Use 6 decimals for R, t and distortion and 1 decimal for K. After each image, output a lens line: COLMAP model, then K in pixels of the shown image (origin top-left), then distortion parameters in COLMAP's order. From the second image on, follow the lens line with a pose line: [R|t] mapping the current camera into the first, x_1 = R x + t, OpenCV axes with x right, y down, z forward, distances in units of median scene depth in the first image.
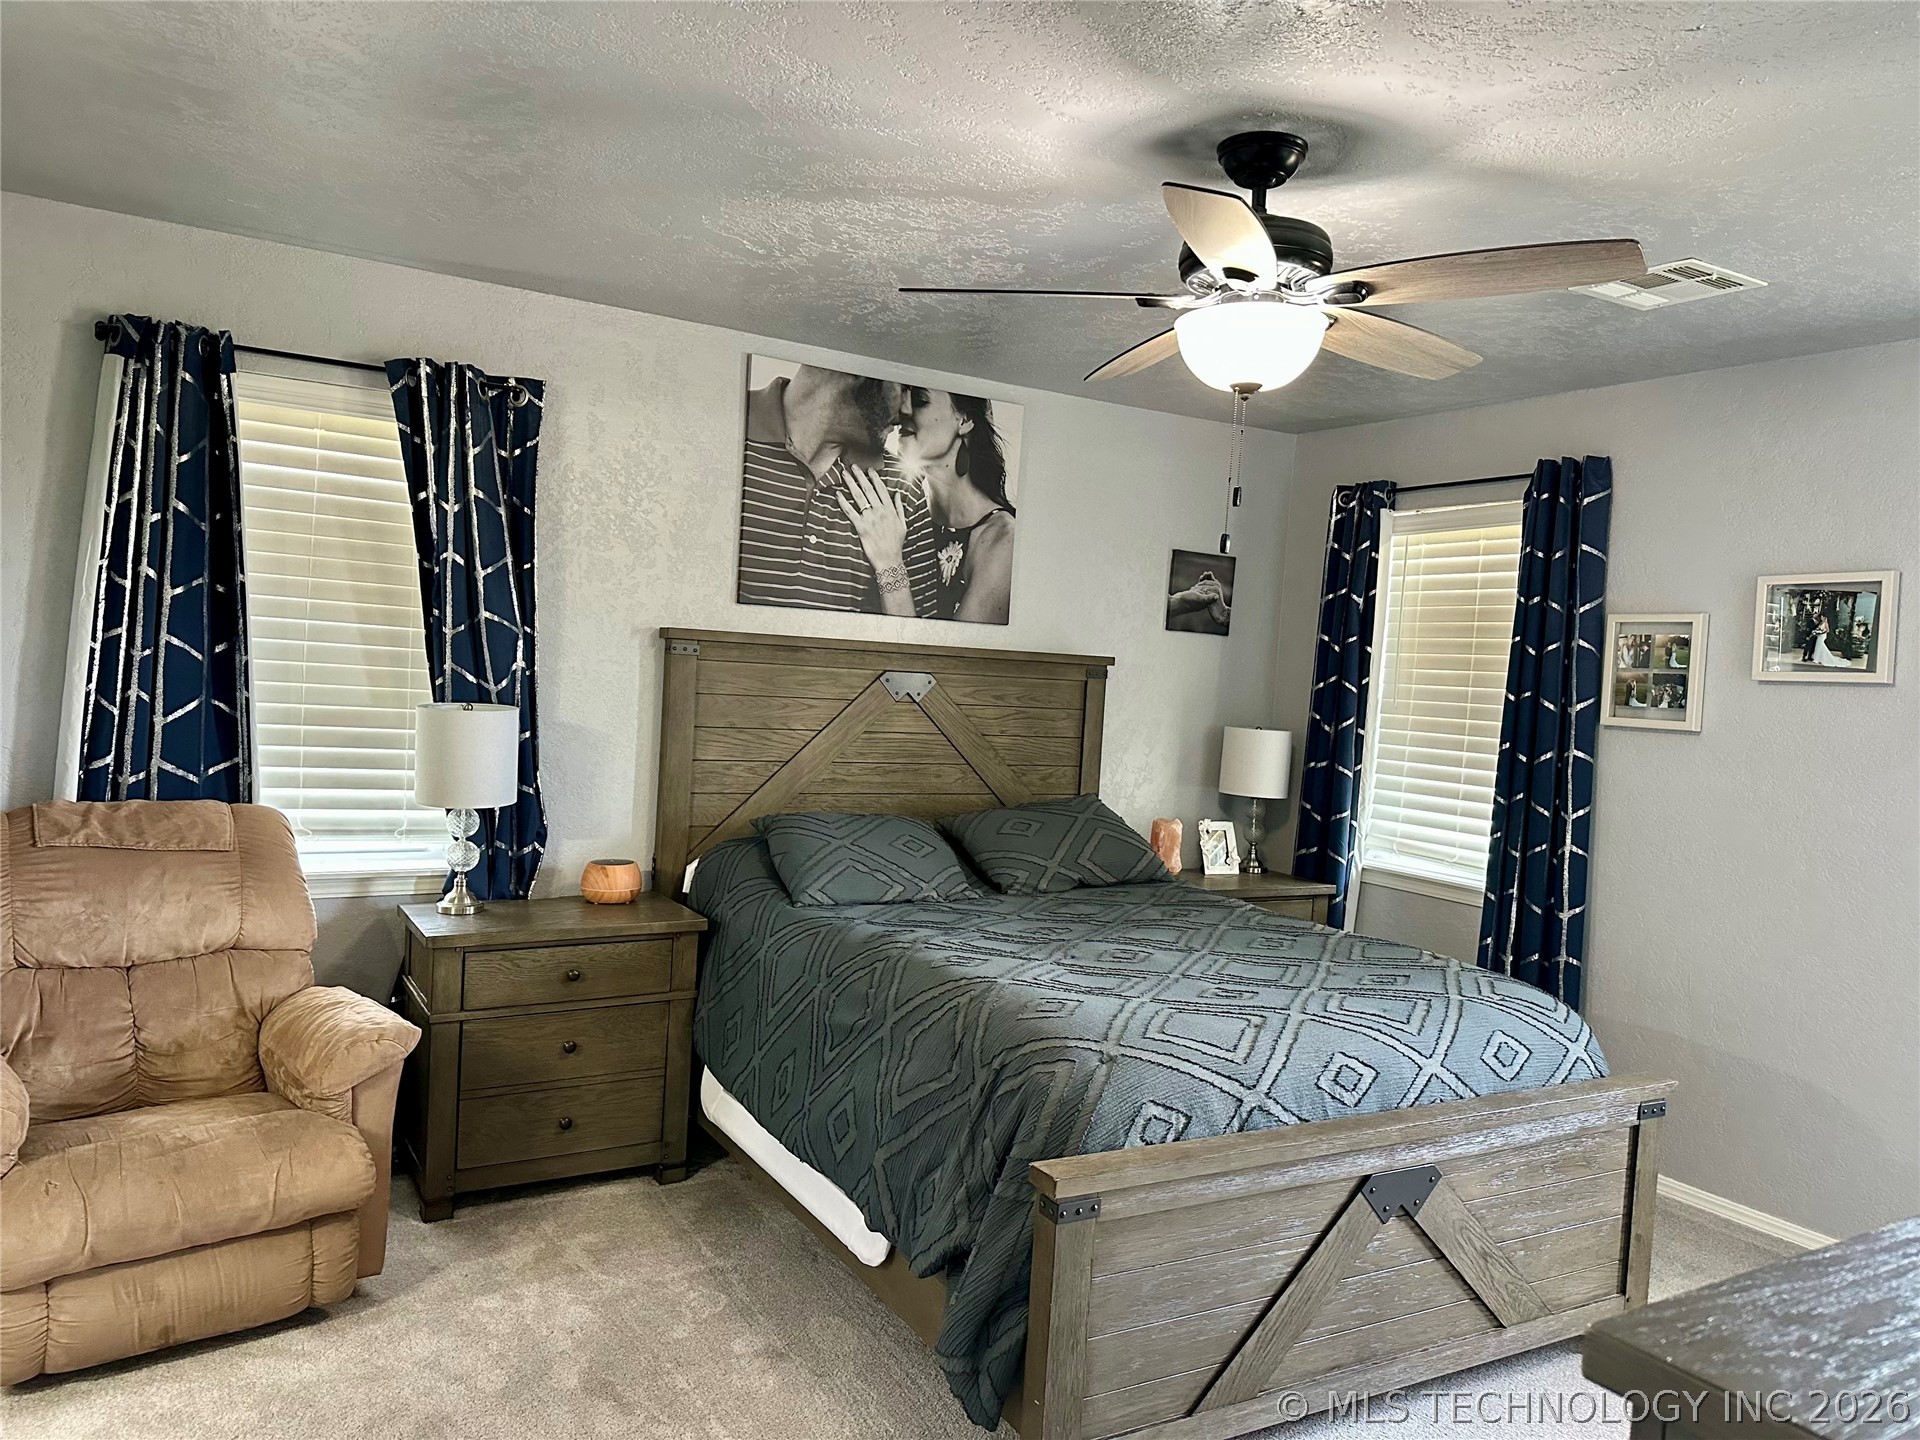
lens RADIAL K [[1350.3, 0, 1012.3], [0, 1350.3, 741.3], [0, 0, 1]] dist [0.091766, -0.114831]
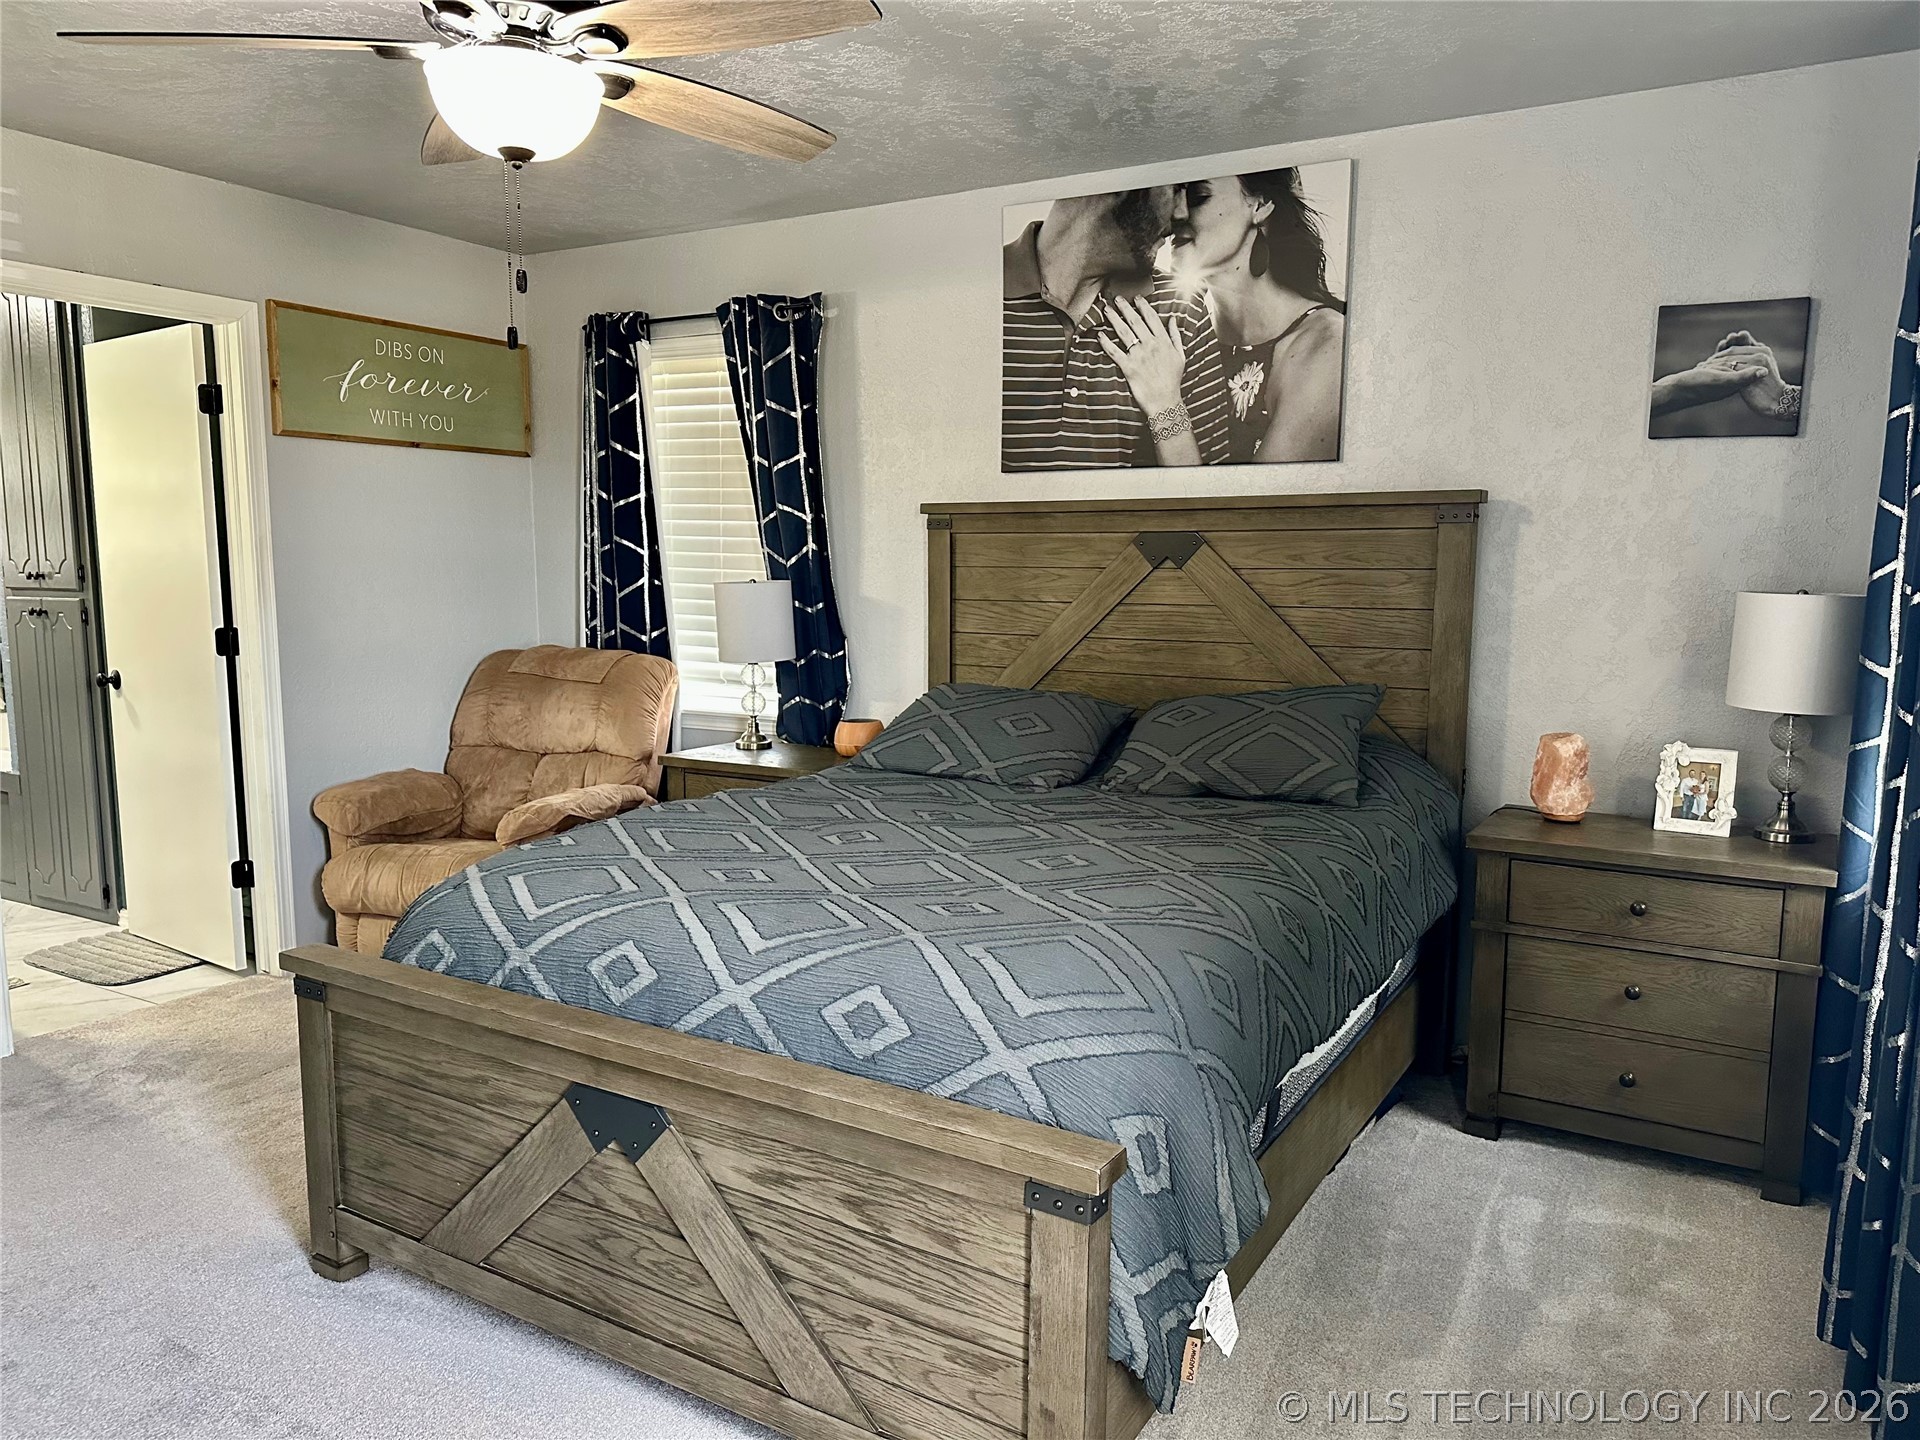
lens RADIAL K [[1350.3, 0, 880.2], [0, 1350.3, 753.8], [0, 0, 1]] dist [0.091766, -0.114831]
pose [[0.455419, 0.077446, -0.886902, 0.610521], [-0.024602, 0.996923, 0.074420, 0.028908], [0.889937, -0.012073, 0.455923, 0.447399]]
